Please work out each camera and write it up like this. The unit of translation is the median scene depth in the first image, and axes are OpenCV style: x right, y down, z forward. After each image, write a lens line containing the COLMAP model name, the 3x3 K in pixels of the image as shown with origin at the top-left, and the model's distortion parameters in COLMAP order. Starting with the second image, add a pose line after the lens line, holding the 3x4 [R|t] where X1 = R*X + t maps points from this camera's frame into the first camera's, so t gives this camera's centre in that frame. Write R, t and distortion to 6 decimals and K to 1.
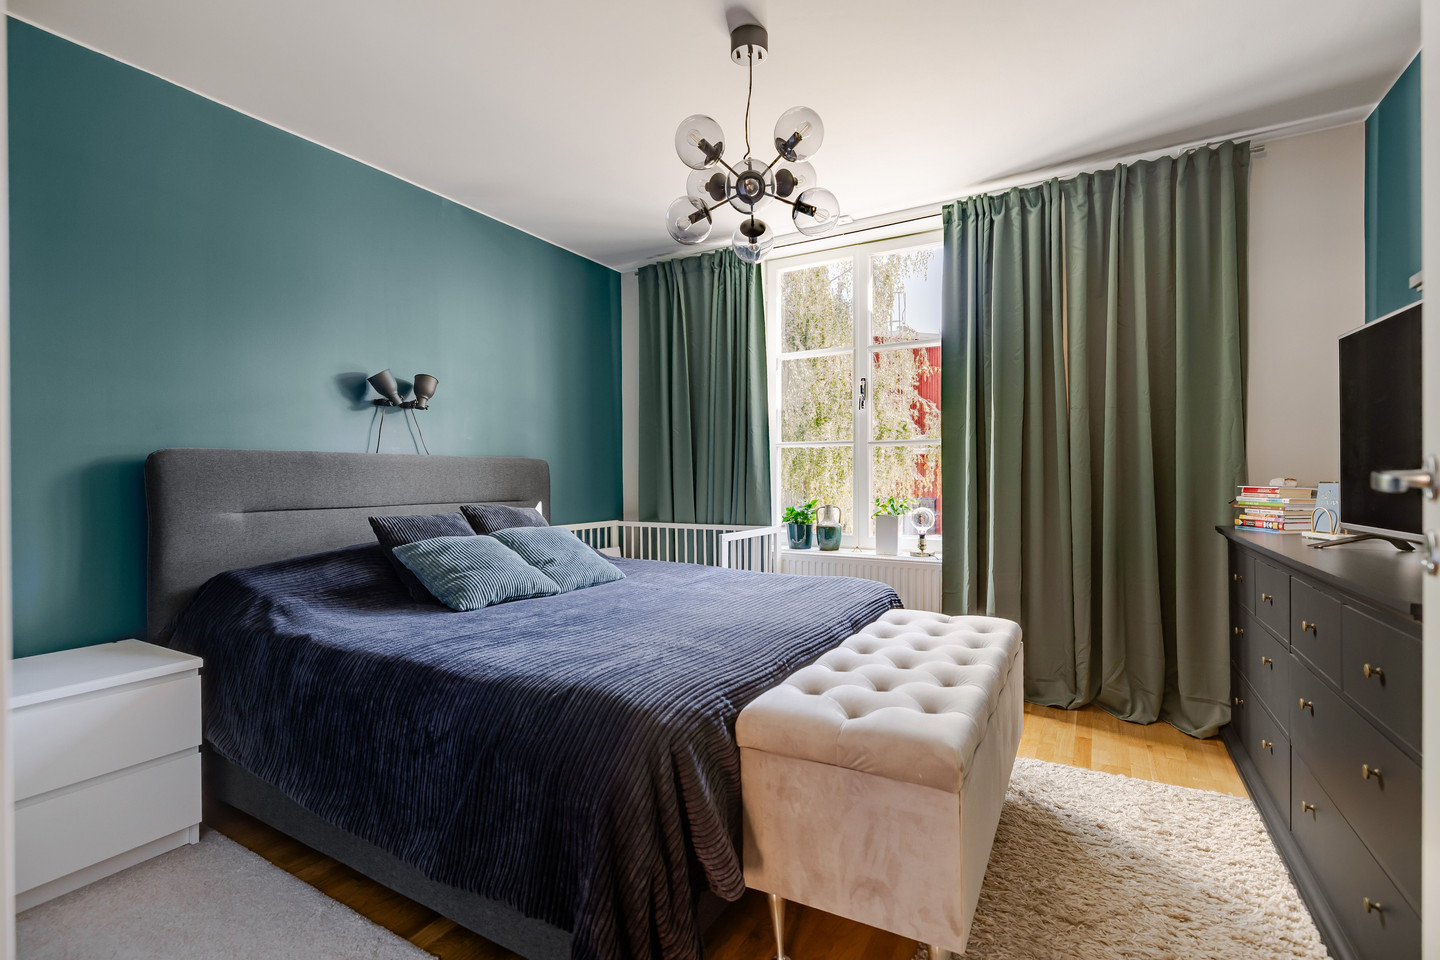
lens RADIAL K [[653.7, 0, 719.2], [0, 653.7, 480.8], [0, 0, 1]] dist [0.001055, 0.000032]
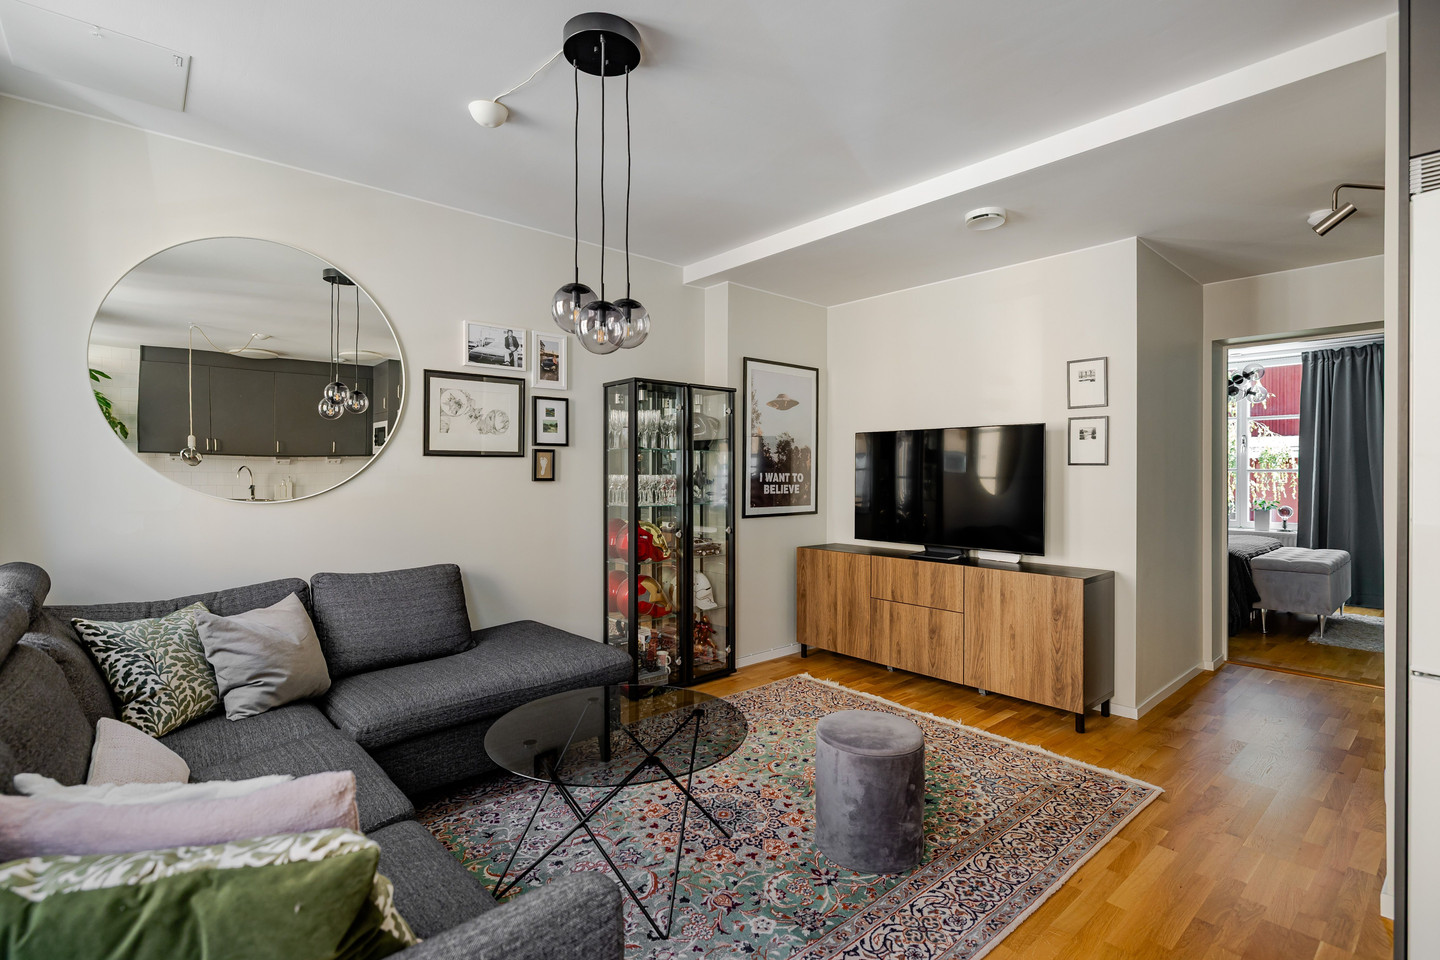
lens RADIAL K [[673.3, 0, 721.2], [0, 673.3, 477.1], [0, 0, 1]] dist [-0.002475, -0.000271]
pose [[0.946902, 0.000641, -0.321521, -0.678188], [-0.001965, 0.999991, -0.003794, -0.034228], [0.321516, 0.004224, 0.946895, -1.509764]]
